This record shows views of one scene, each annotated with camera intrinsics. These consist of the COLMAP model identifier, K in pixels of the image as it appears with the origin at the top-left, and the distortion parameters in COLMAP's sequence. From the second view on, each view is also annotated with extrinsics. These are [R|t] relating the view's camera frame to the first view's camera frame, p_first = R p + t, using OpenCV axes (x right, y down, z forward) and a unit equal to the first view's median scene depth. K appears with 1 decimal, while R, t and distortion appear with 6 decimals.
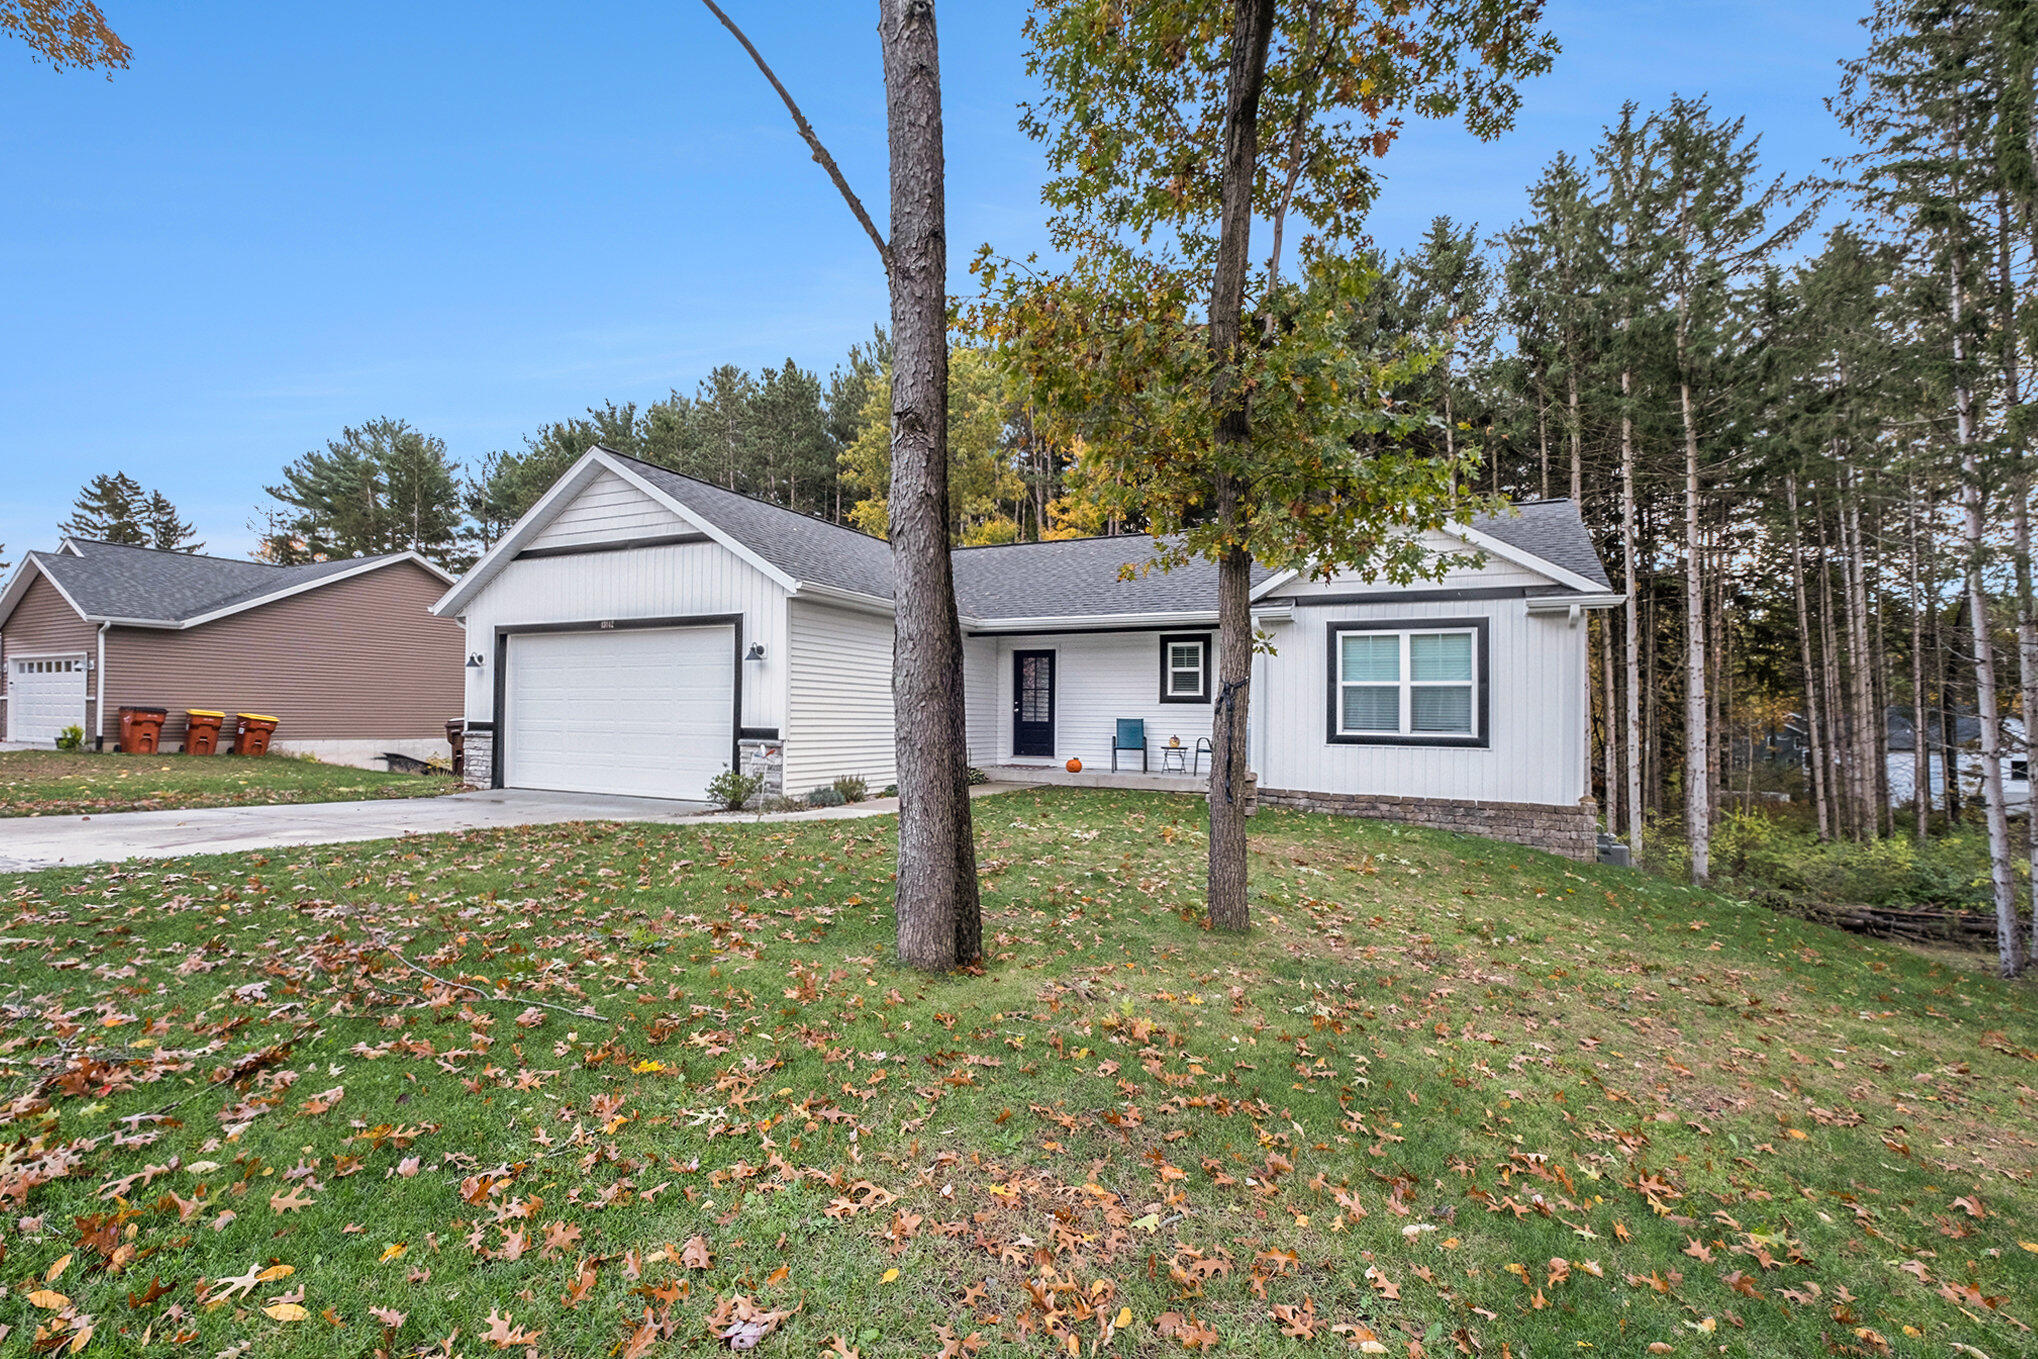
lens RADIAL K [[877.7, 0, 1019.0], [0, 877.7, 679.5], [0, 0, 1]] dist [-0.011450, -0.000069]
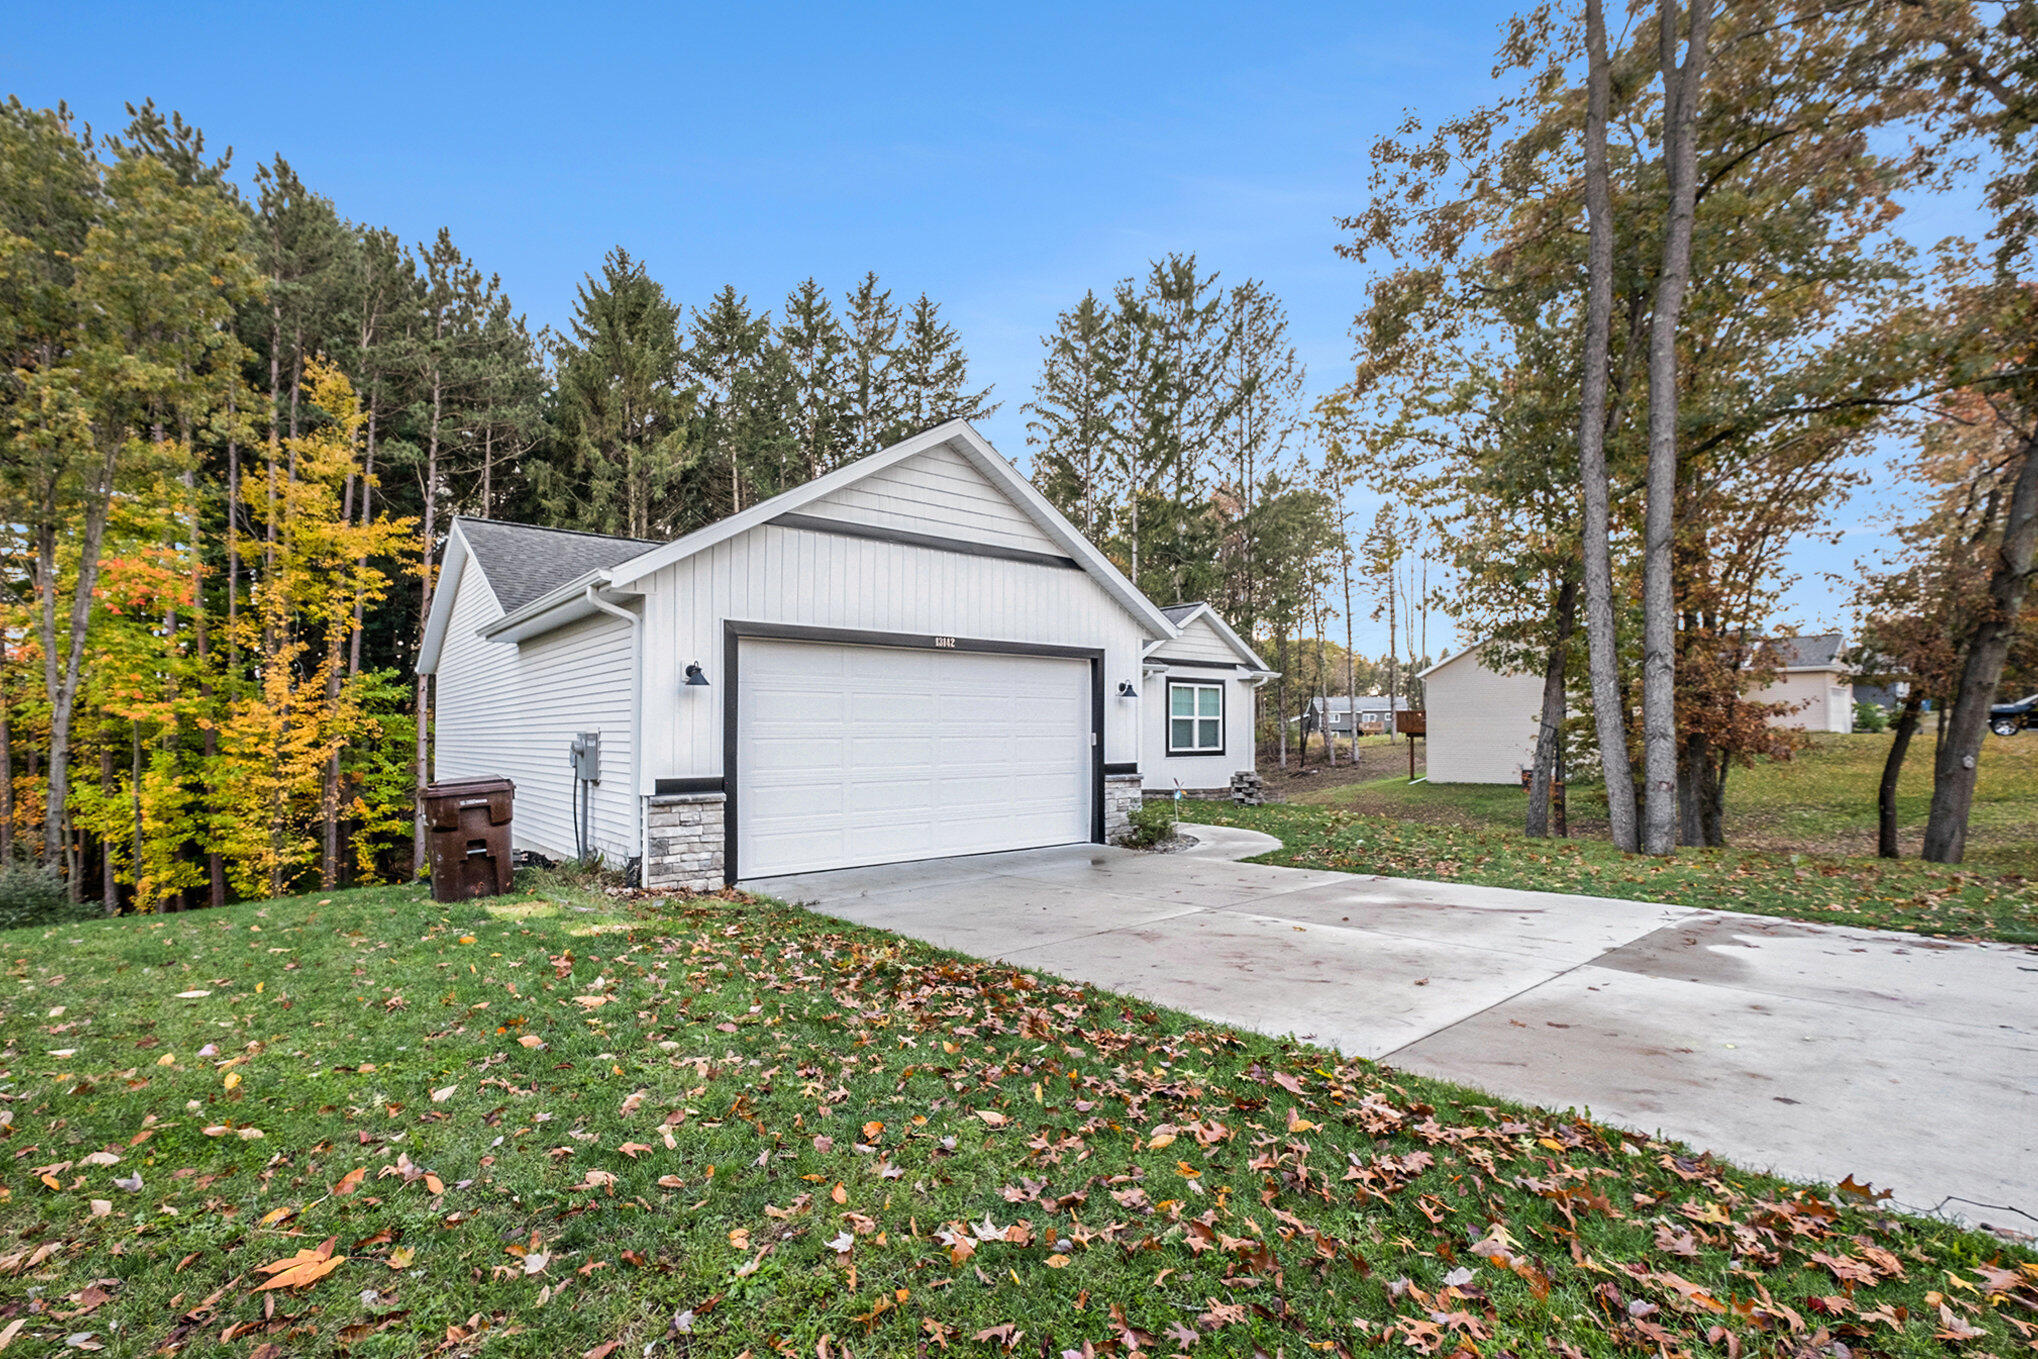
lens RADIAL K [[877.7, 0, 1019.0], [0, 877.7, 679.5], [0, 0, 1]] dist [-0.011450, -0.000069]
pose [[0.435977, 0.040572, 0.899043, -1.106744], [-0.028023, 0.999111, -0.031499, -0.005473], [-0.899521, -0.011461, 0.436726, 0.572753]]
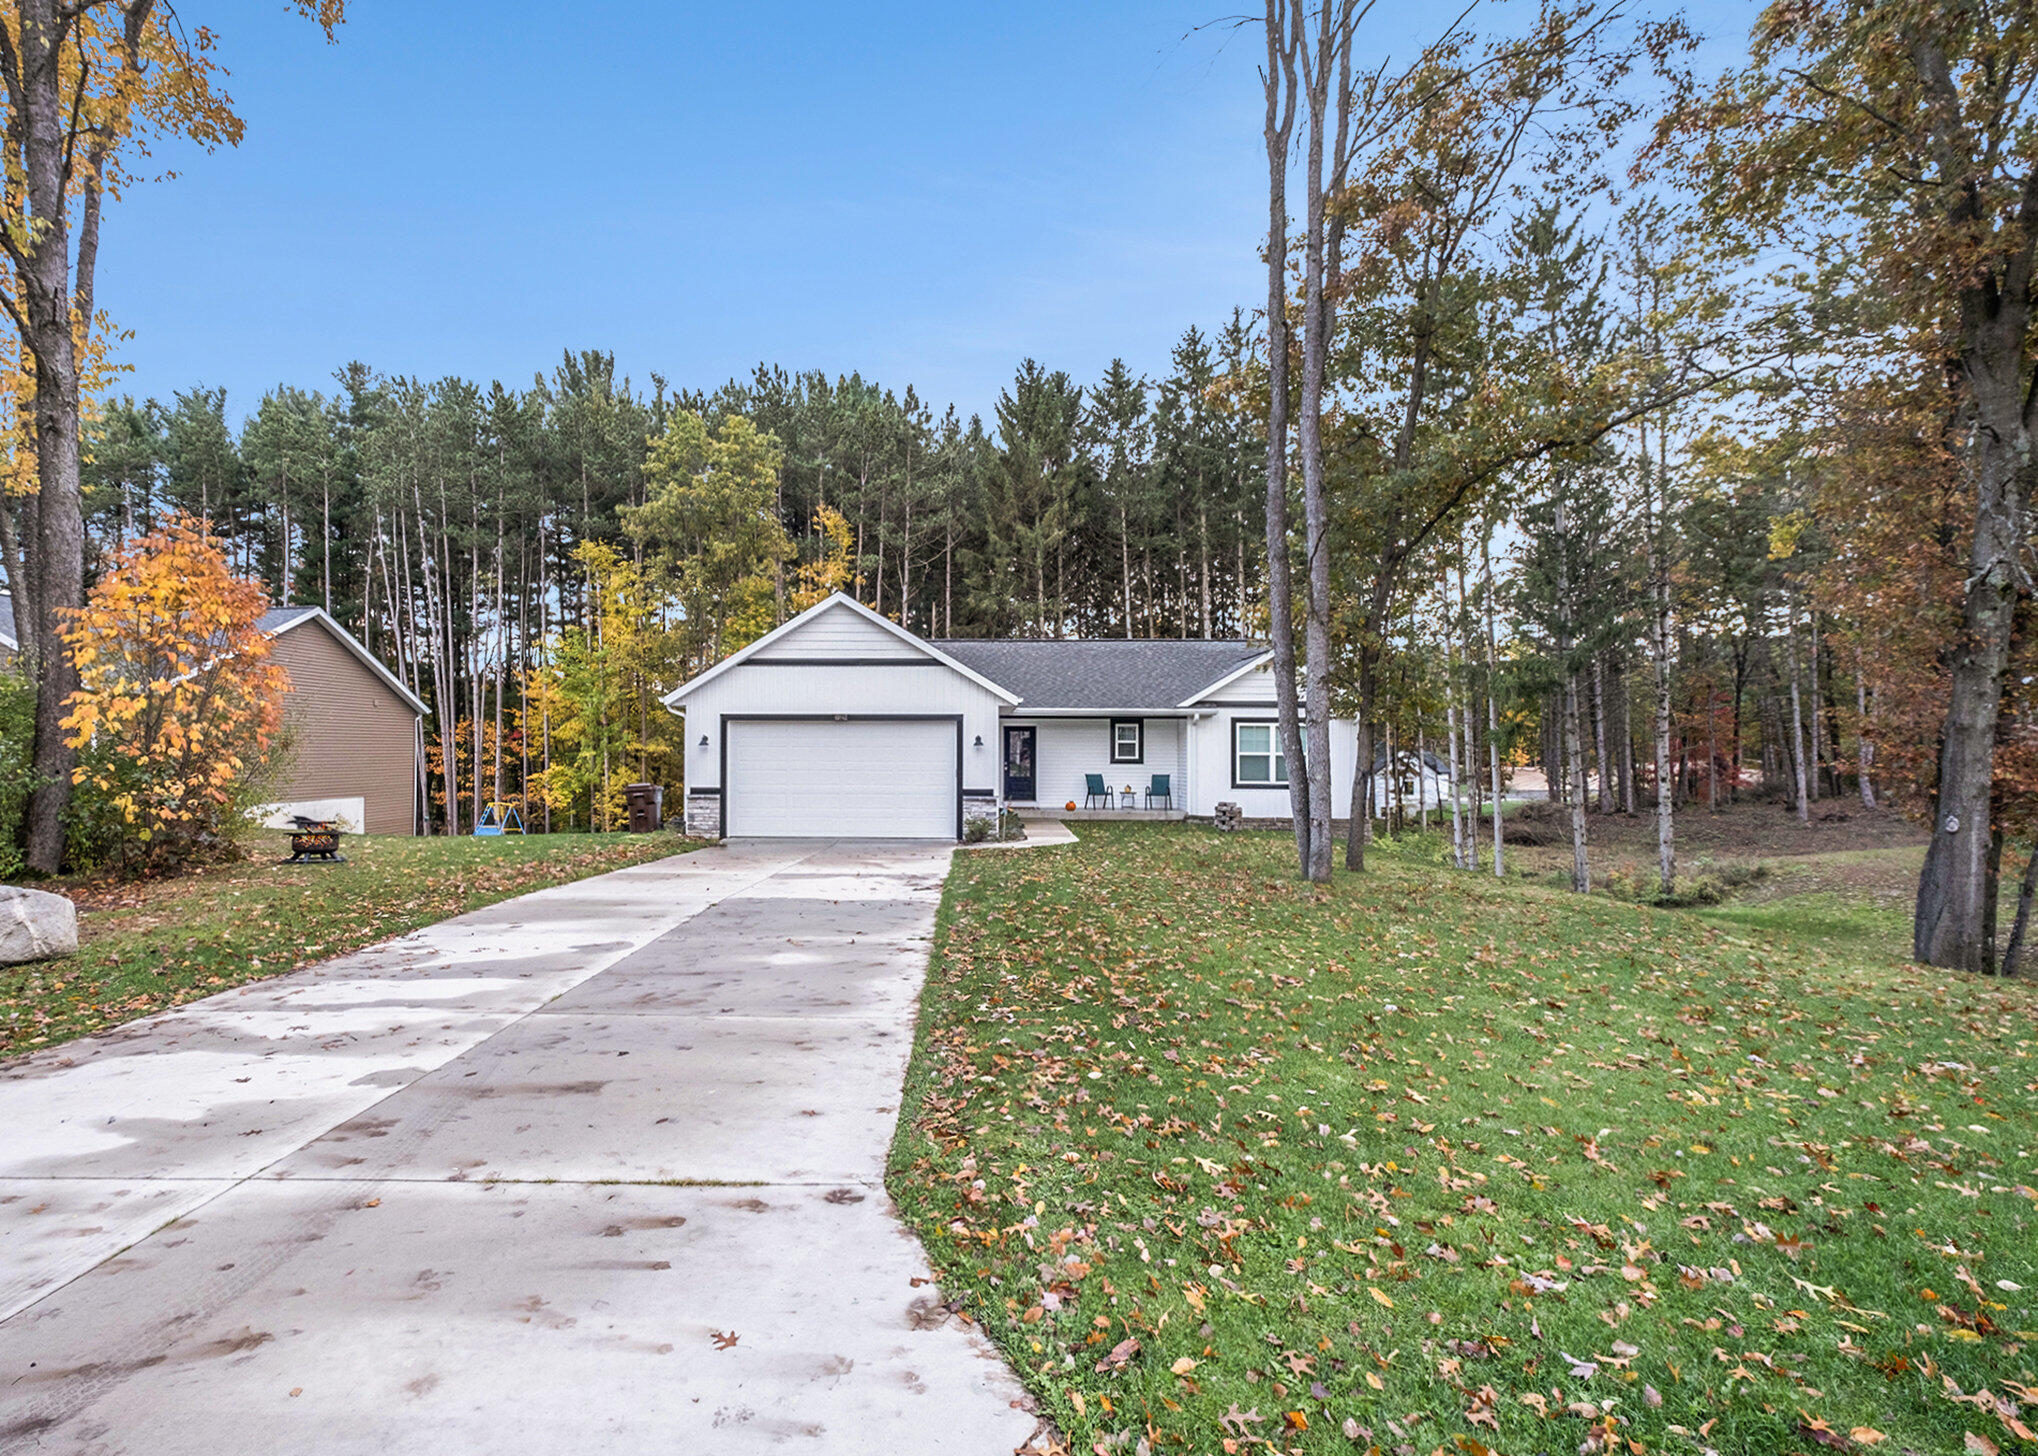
lens RADIAL K [[977.9, 0, 966.3], [0, 977.9, 633.8], [0, 0, 1]] dist [0.000455, 0.000080]
pose [[0.906832, 0.042664, 0.419327, -0.931575], [-0.011037, 0.996926, -0.077561, -0.075053], [-0.421347, 0.065707, 0.904516, -0.528478]]
